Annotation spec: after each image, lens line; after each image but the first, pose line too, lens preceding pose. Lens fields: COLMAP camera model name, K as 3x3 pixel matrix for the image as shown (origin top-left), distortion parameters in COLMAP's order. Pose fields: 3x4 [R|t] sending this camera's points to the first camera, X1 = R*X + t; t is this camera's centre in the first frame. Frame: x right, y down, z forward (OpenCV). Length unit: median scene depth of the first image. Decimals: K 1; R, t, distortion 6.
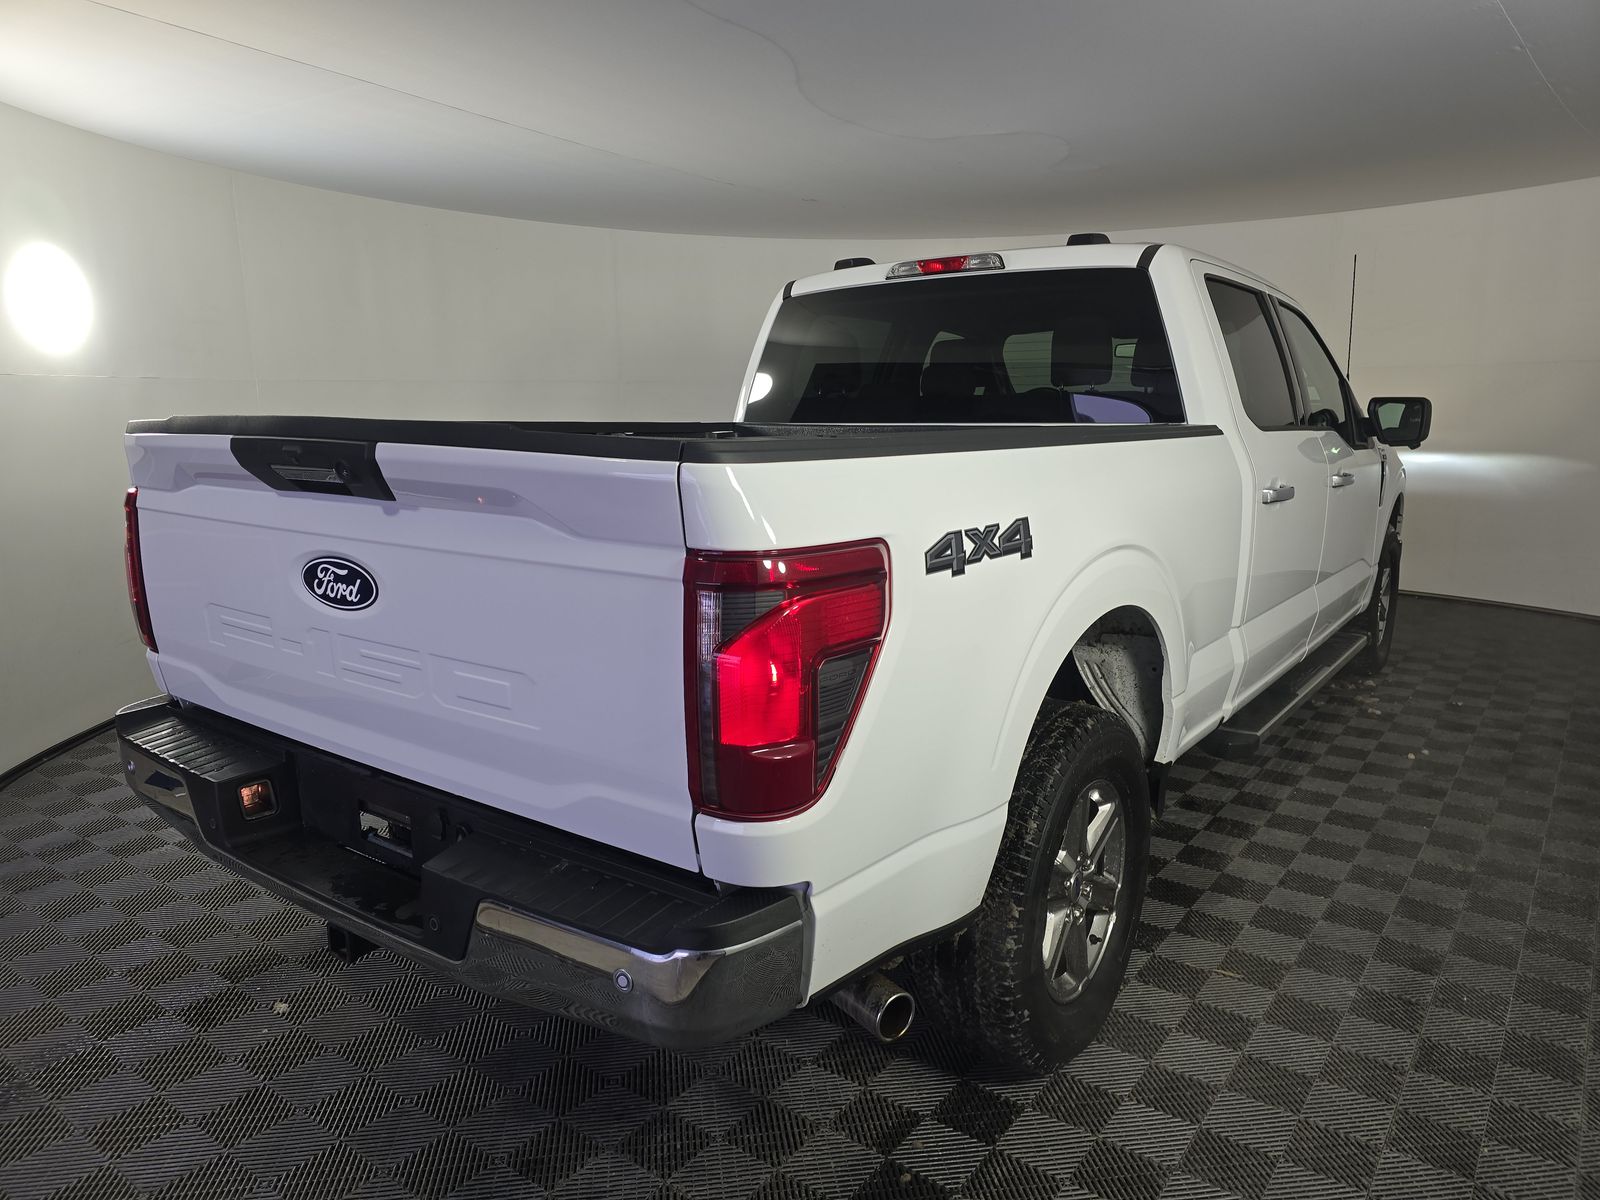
lens RADIAL K [[1057.3, 0, 800.0], [0, 1057.3, 600.0], [0, 0, 1]] dist [0.046610, -0.029834]
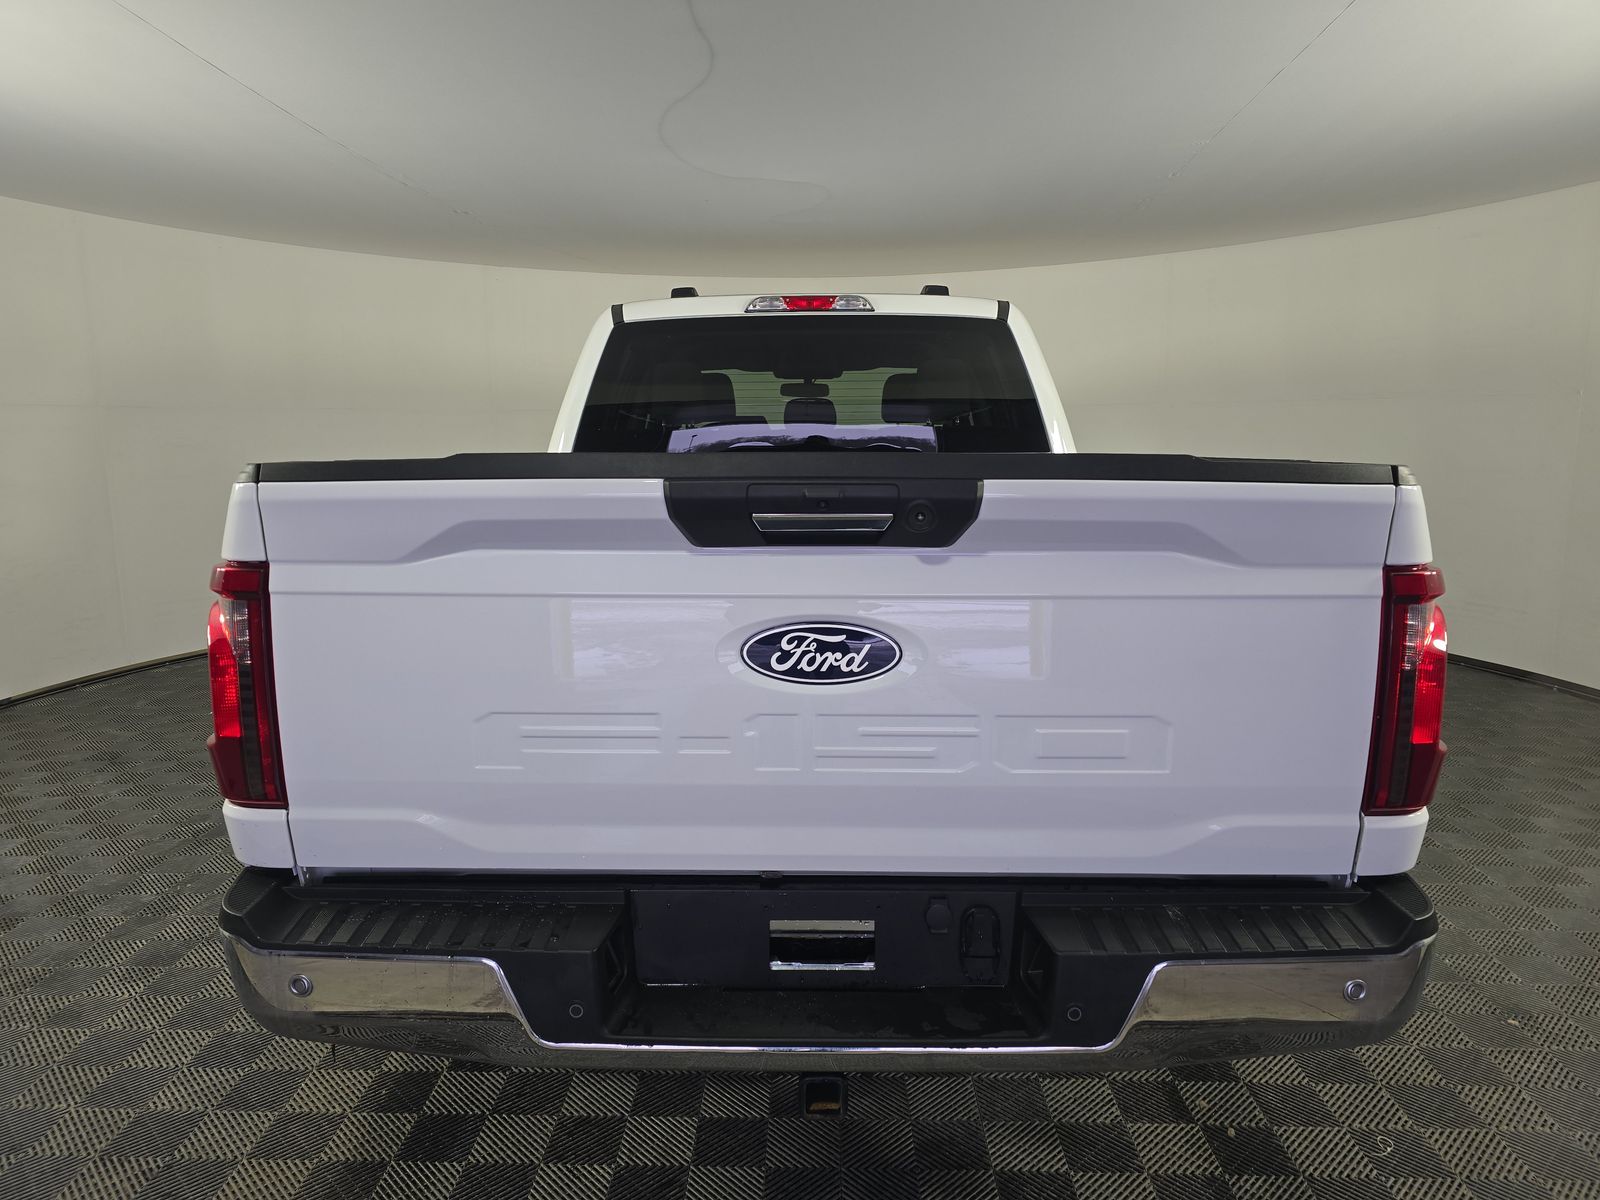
lens RADIAL K [[1051.0, 0, 795.2], [0, 1051.0, 597.8], [0, 0, 1]] dist [0.051863, -0.042130]
pose [[0.815584, -0.086717, 0.572103, -0.806056], [0.104514, 0.994522, 0.001752, -0.054700], [-0.569121, 0.058364, 0.820180, 0.301395]]
